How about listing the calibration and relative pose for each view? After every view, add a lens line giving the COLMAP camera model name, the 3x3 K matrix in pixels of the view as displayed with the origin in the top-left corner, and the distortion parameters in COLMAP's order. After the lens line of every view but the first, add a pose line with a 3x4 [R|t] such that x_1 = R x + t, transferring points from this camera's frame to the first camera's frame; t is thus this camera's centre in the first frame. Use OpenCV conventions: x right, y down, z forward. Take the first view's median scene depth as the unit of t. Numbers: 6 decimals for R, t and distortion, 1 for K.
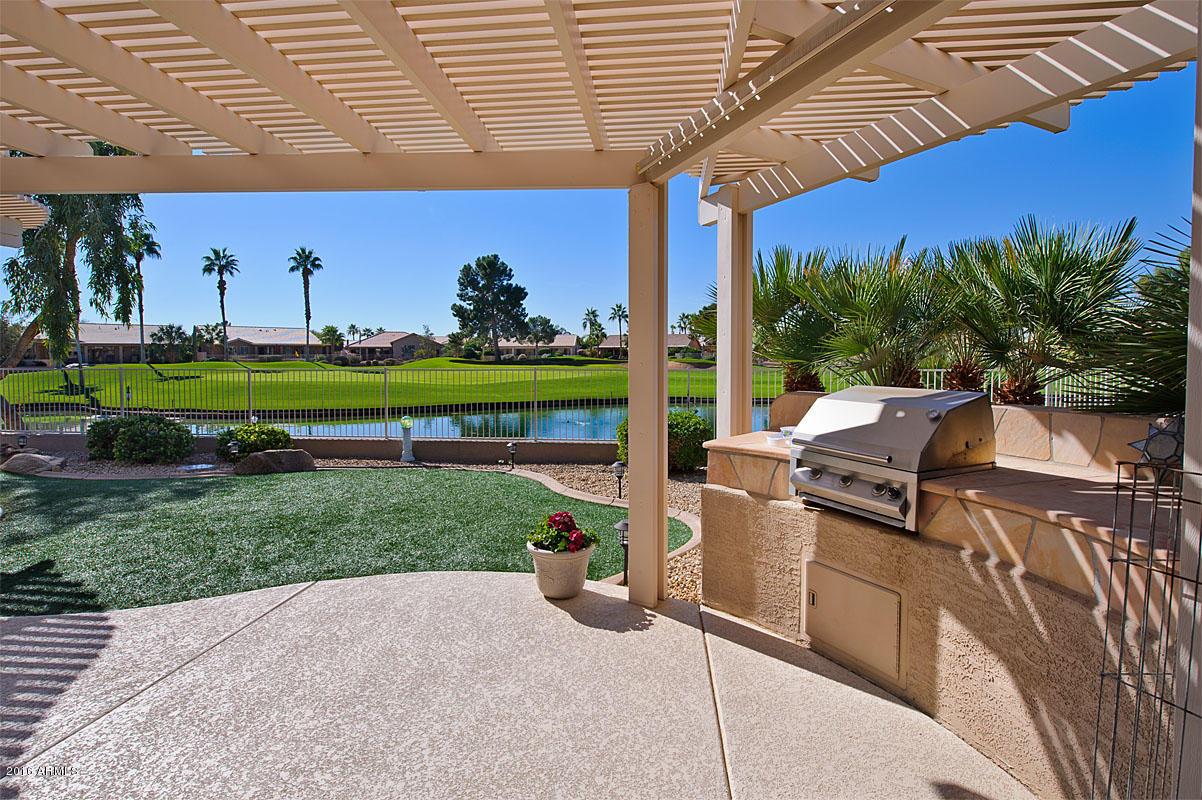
lens RADIAL K [[631.3, 0, 601.0], [0, 631.3, 400.0], [0, 0, 1]] dist [-0.002021, -0.000335]
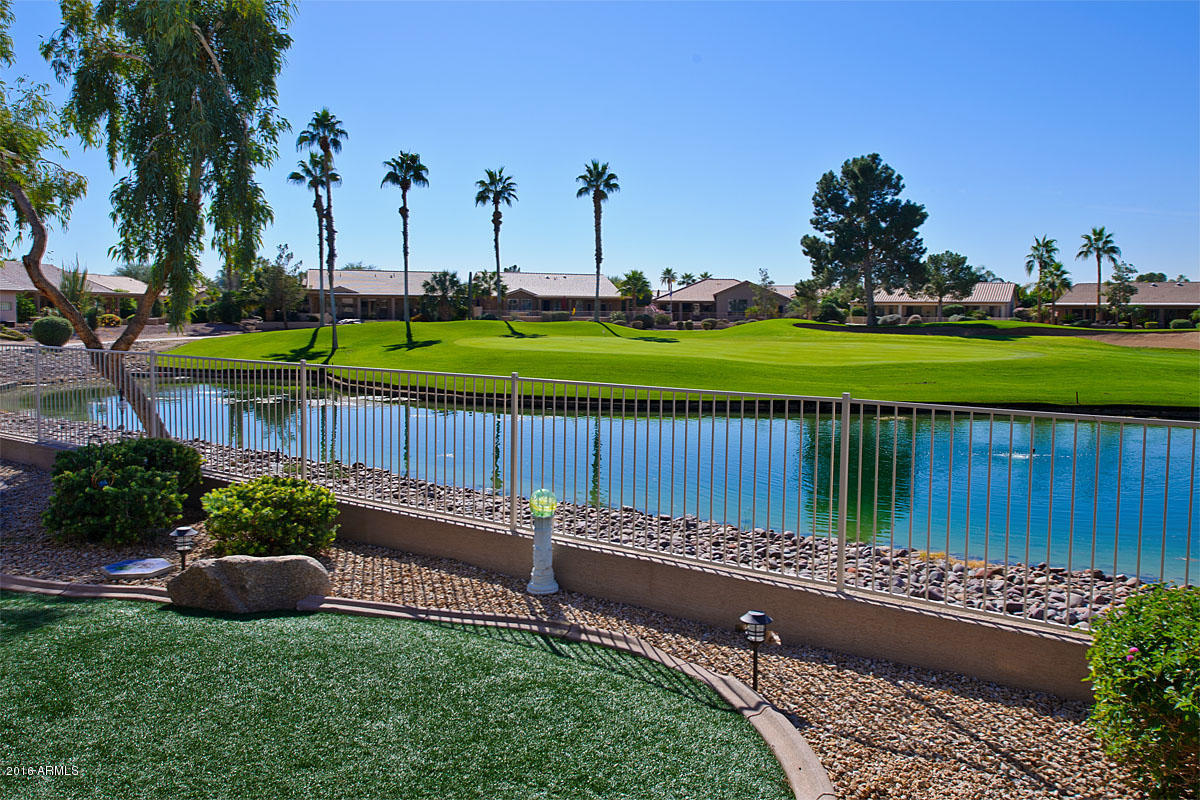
lens RADIAL K [[891.1, 0, 605.0], [0, 891.1, 372.4], [0, 0, 1]] dist [-0.003490, 0.003298]
pose [[0.891103, 0.044157, -0.451649, 0.000491], [-0.044280, 0.998966, 0.010302, -0.013804], [0.451637, 0.010818, 0.892136, 0.103557]]
